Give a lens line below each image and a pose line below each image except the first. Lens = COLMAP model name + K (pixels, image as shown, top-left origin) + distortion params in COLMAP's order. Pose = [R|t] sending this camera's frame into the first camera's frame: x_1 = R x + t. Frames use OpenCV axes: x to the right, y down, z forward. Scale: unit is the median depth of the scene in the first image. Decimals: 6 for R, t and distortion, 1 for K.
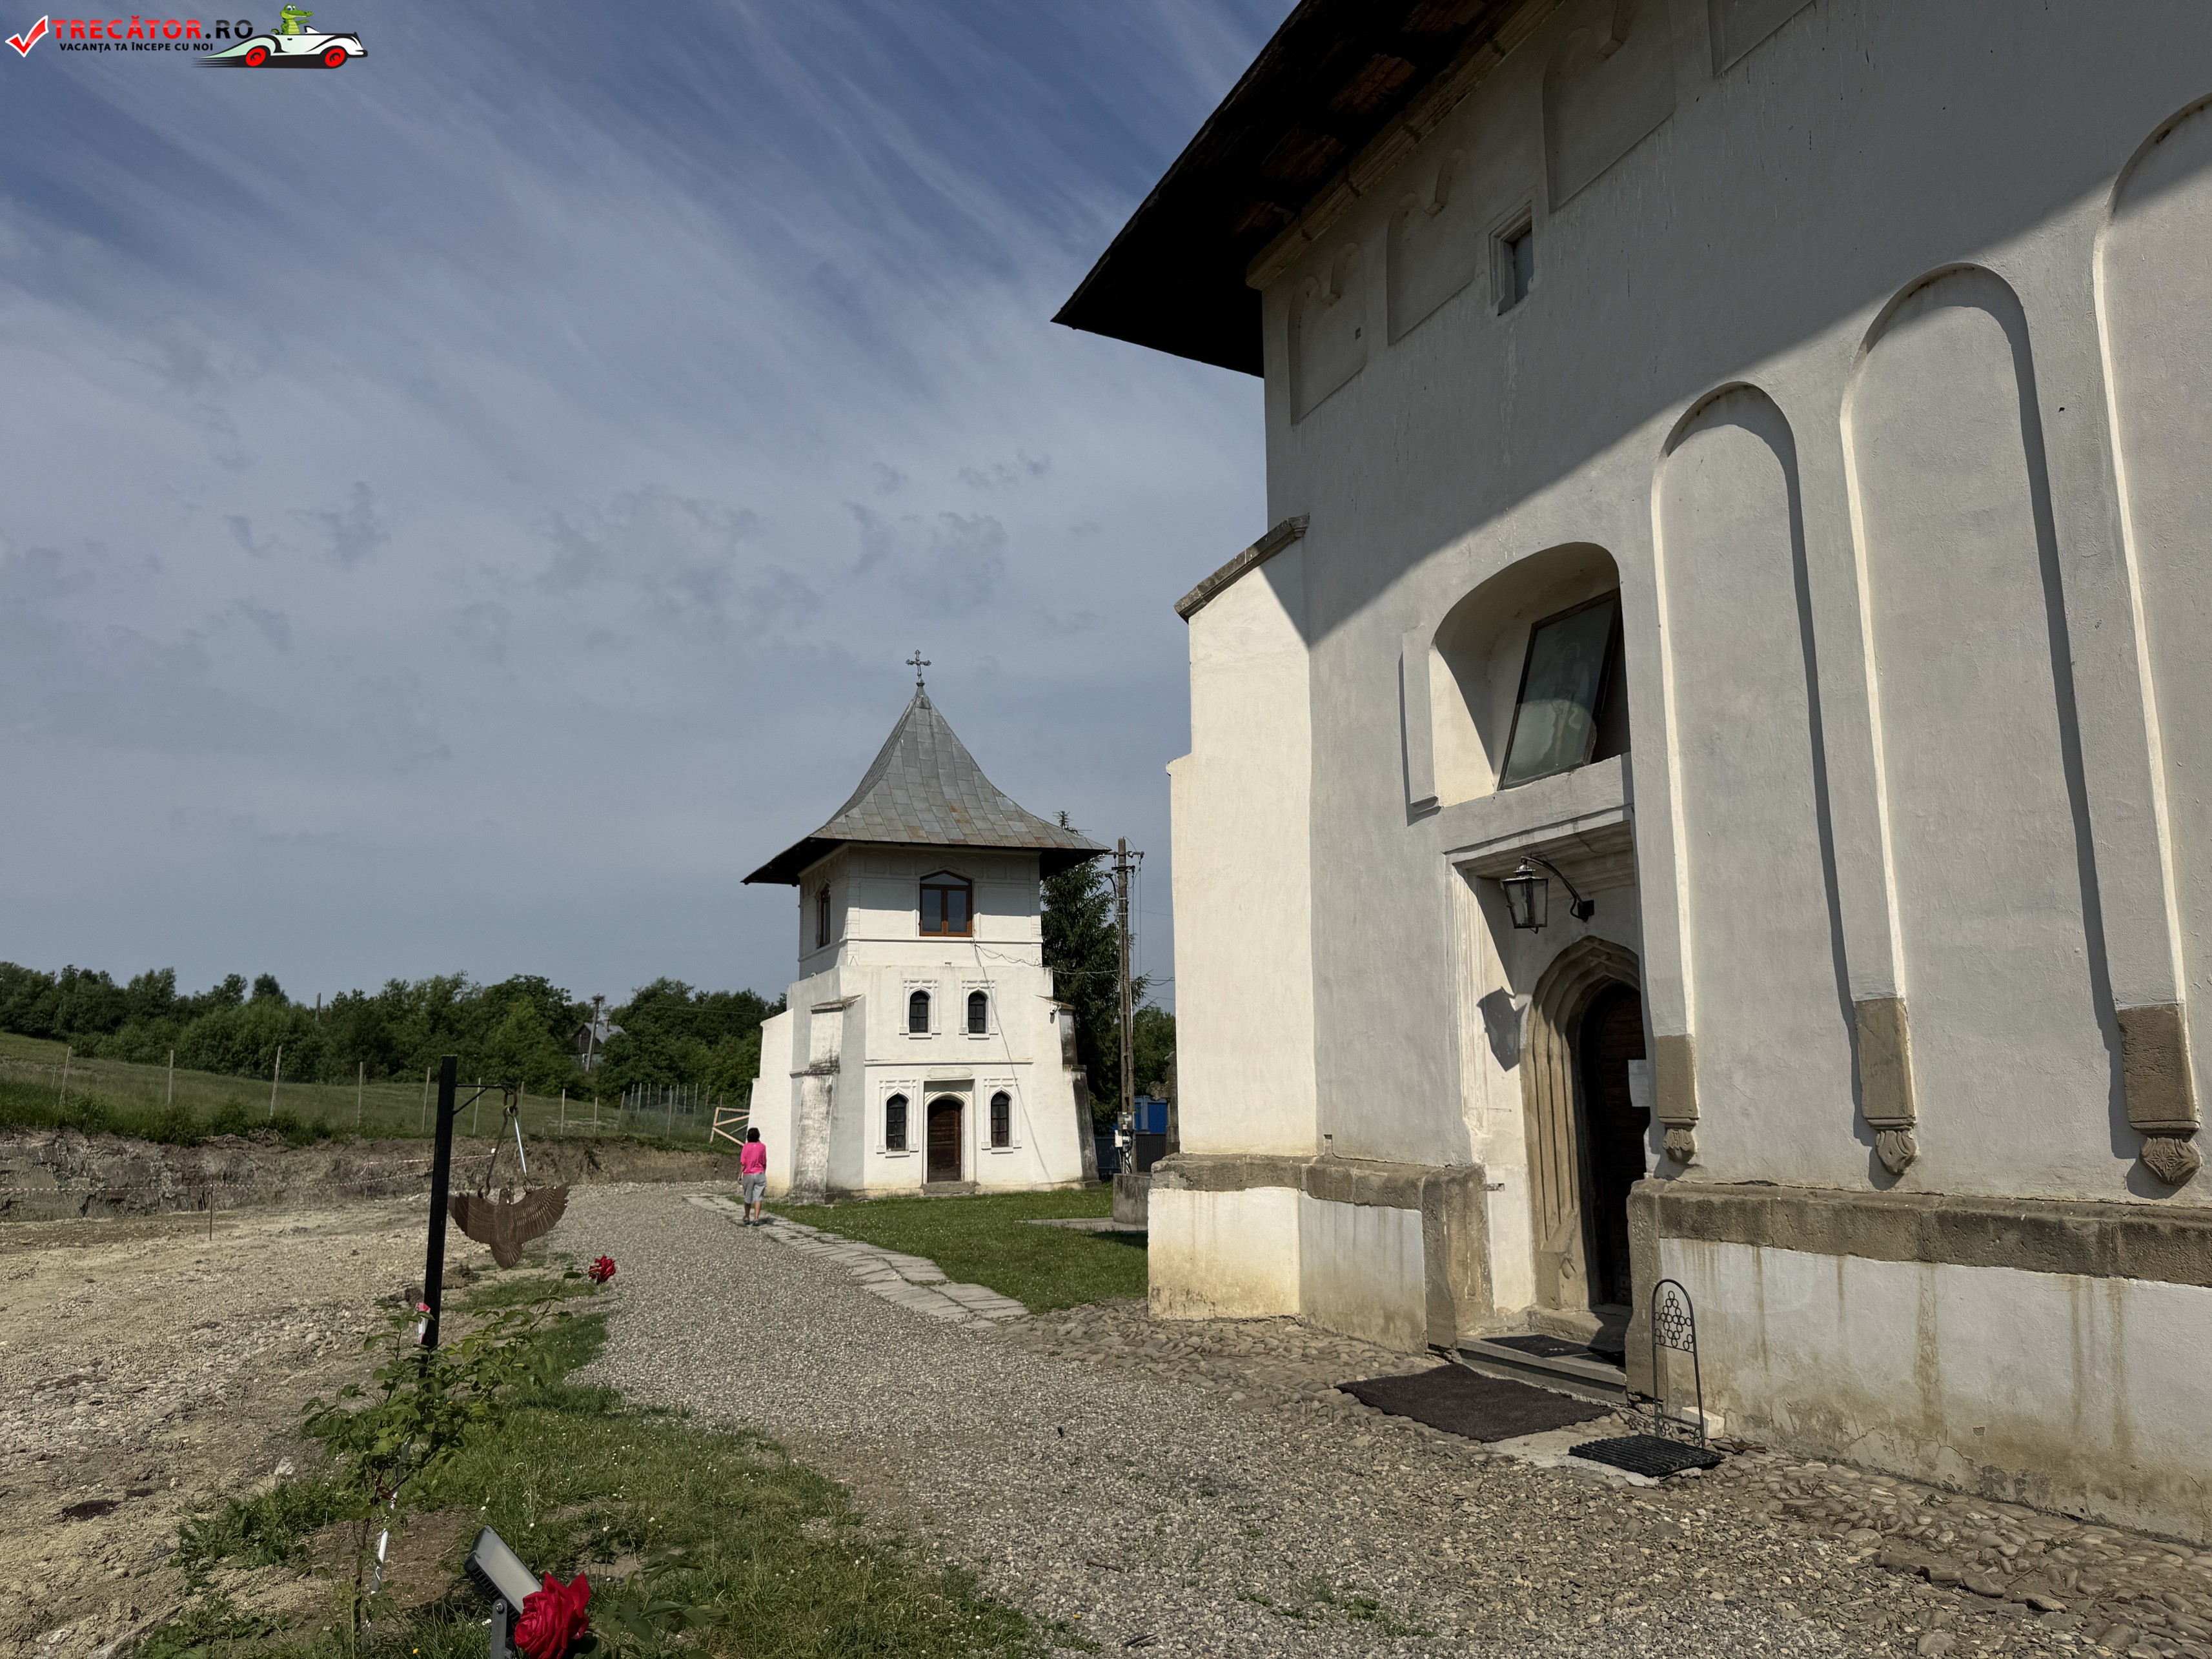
lens RADIAL K [[1552.7, 0, 1133.9], [0, 1552.7, 833.3], [0, 0, 1]] dist [0.095511, -0.099068]
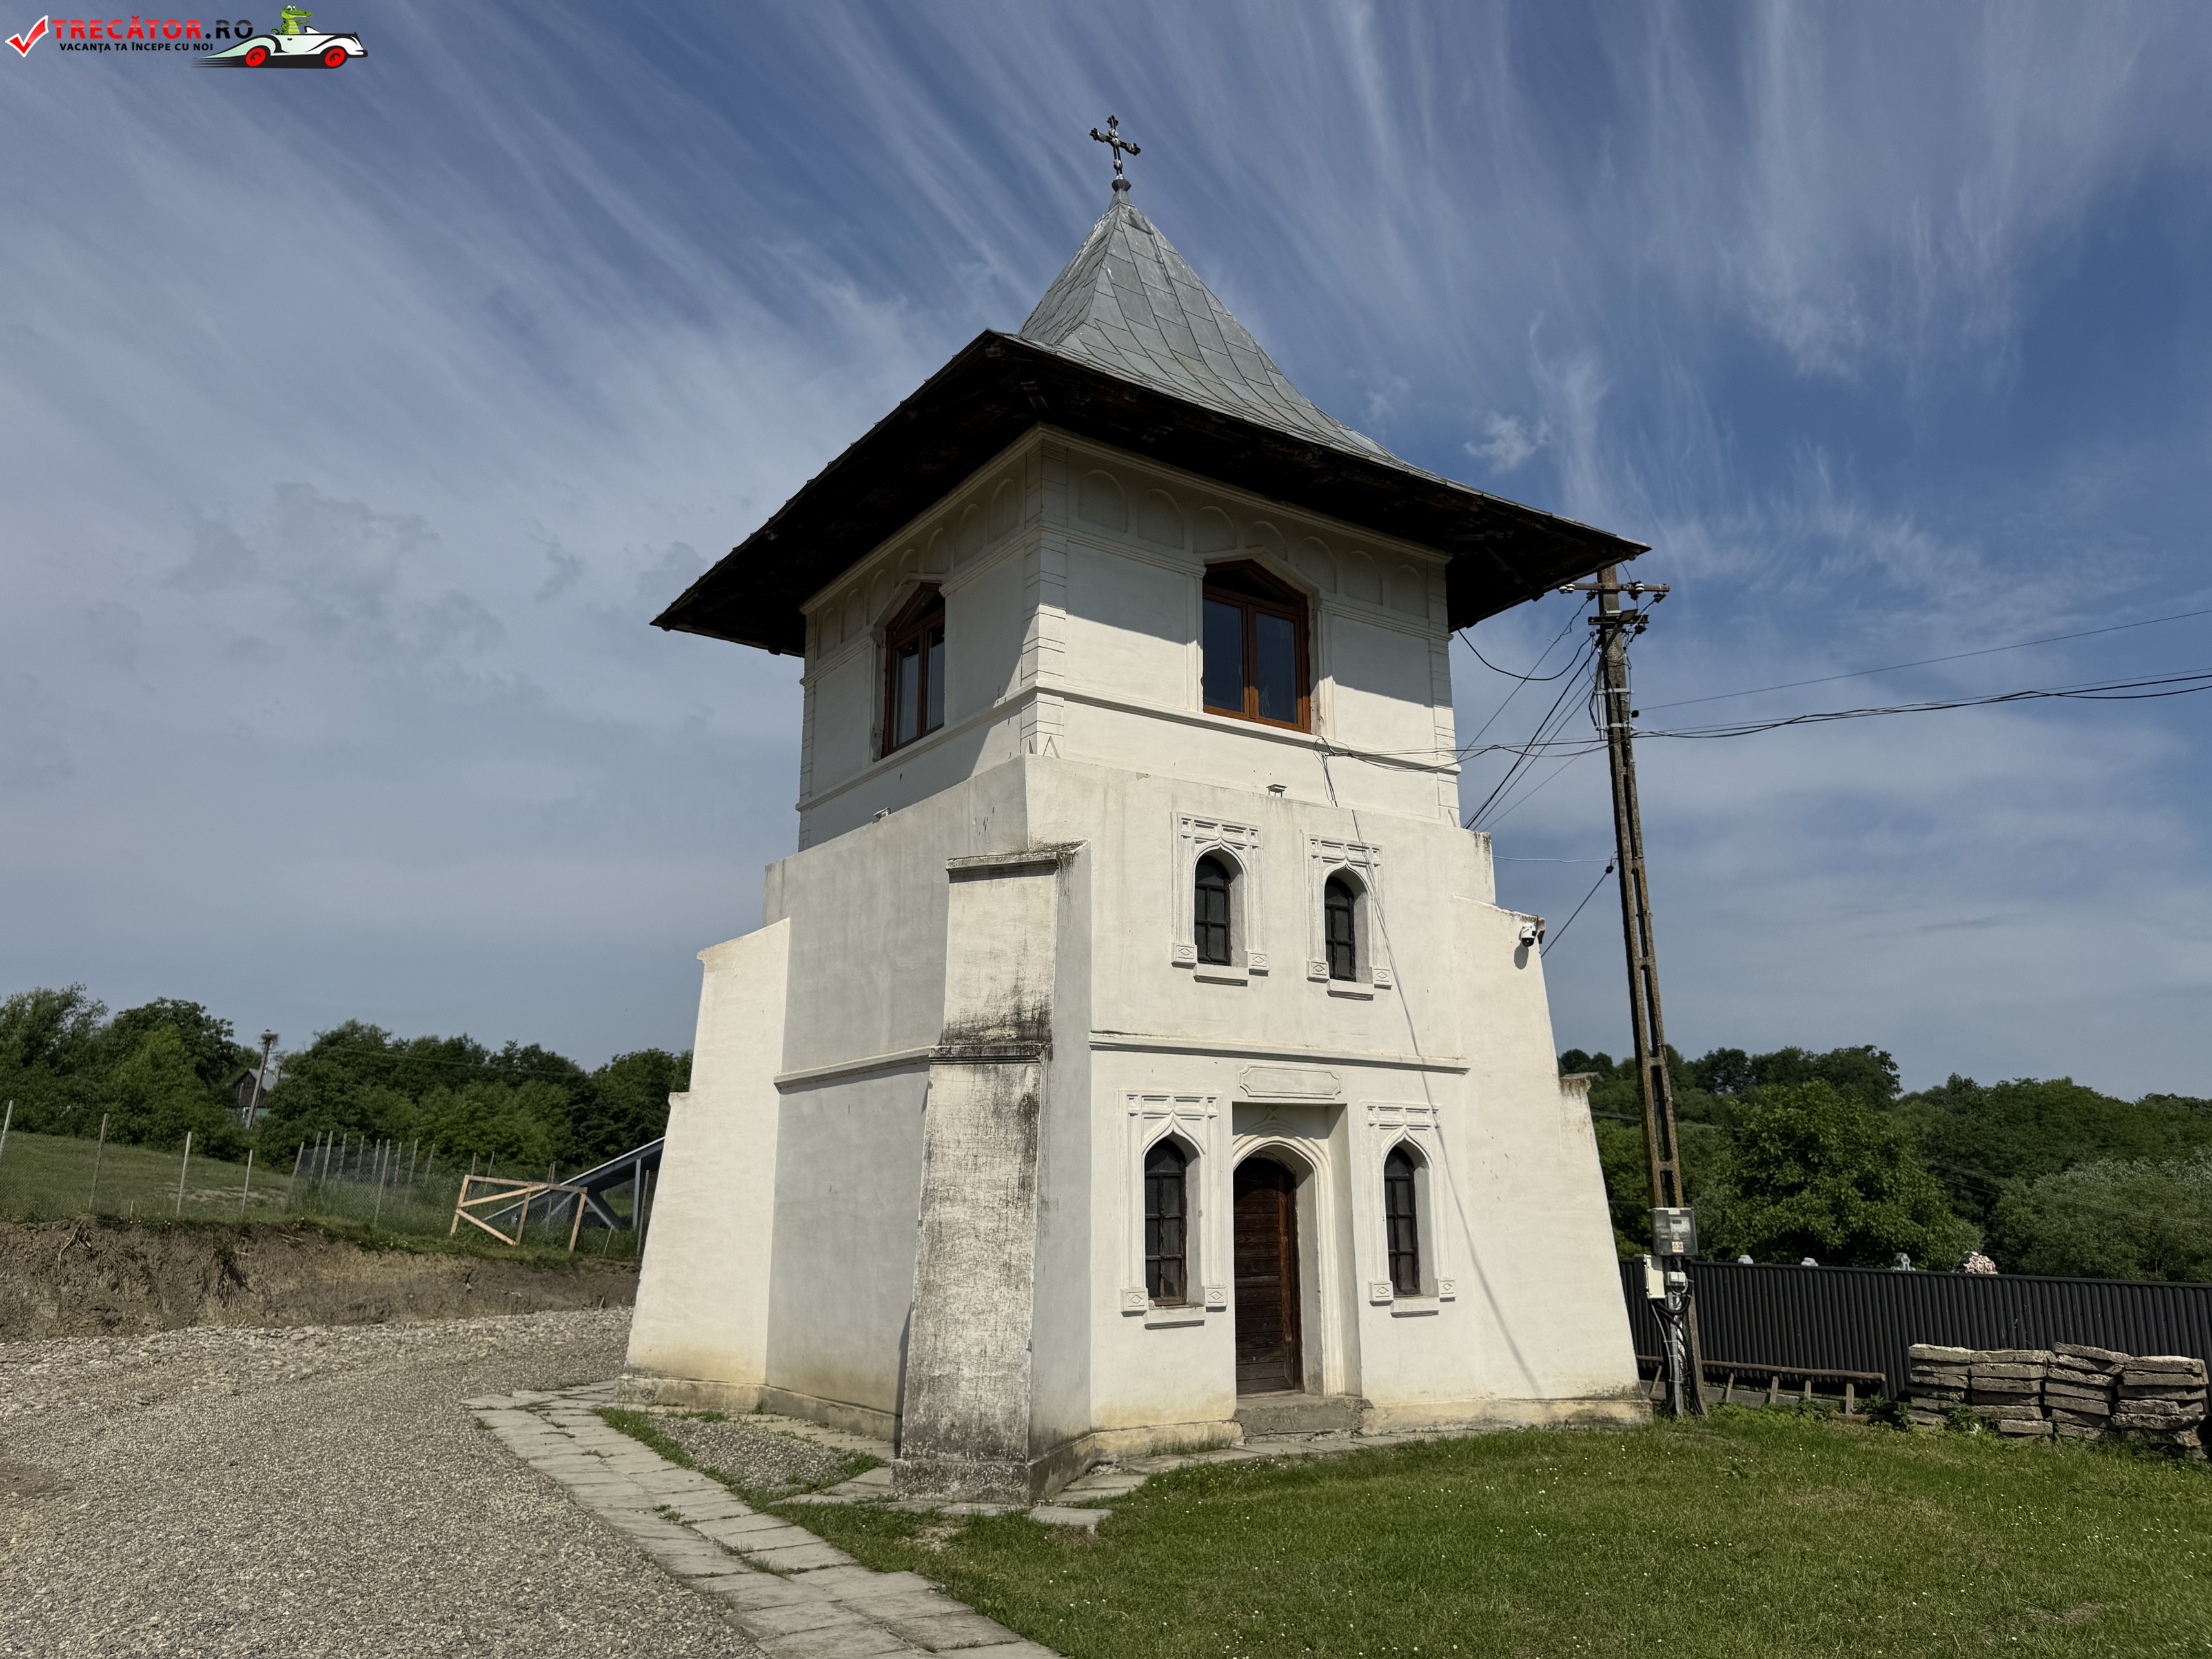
lens RADIAL K [[1524.7, 0, 1106.0], [0, 1524.7, 829.5], [0, 0, 1]] dist [0.102449, -0.162454]
pose [[0.986046, 0.060884, 0.154939, -0.213358], [-0.051658, 0.996682, -0.062895, 0.117203], [-0.158255, 0.054014, 0.985920, 0.640043]]
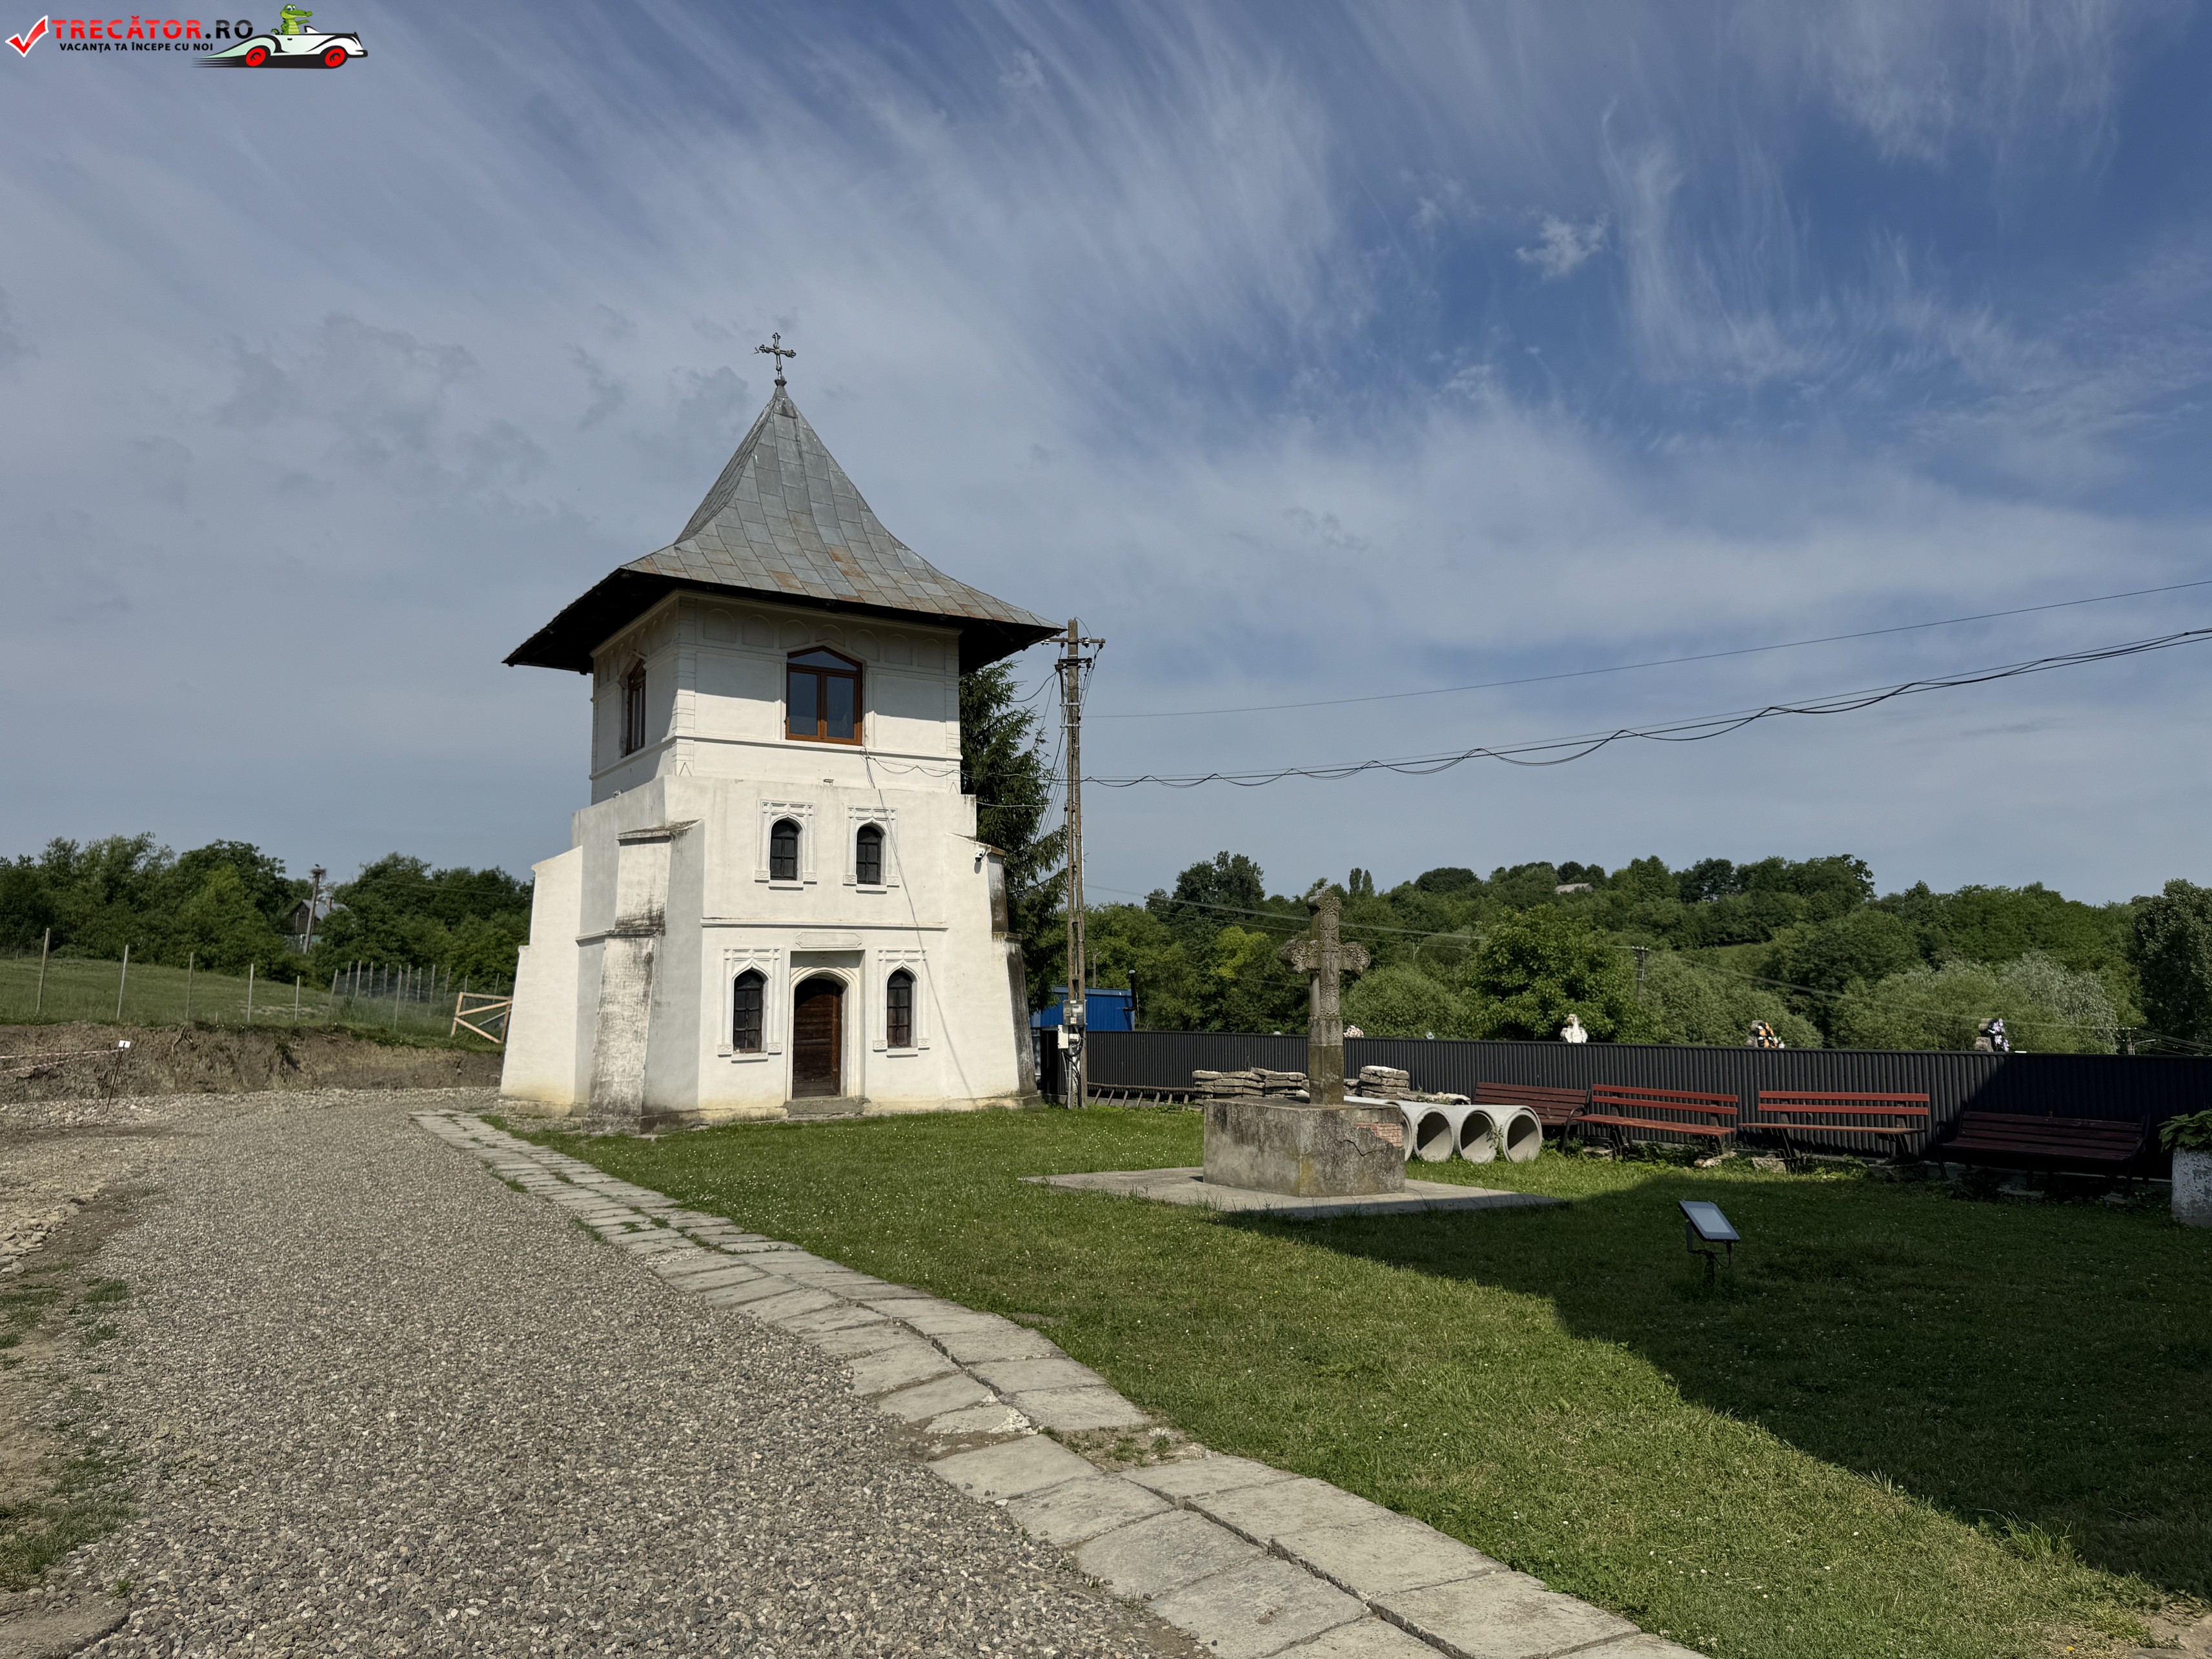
lens RADIAL K [[1531.7, 0, 1137.6], [0, 1531.7, 834.4], [0, 0, 1]] dist [0.118212, -0.234092]
pose [[0.987981, 0.028765, 0.151878, -0.086210], [-0.038304, 0.997448, 0.060256, 0.060634], [-0.149757, -0.065349, 0.986561, 0.311860]]
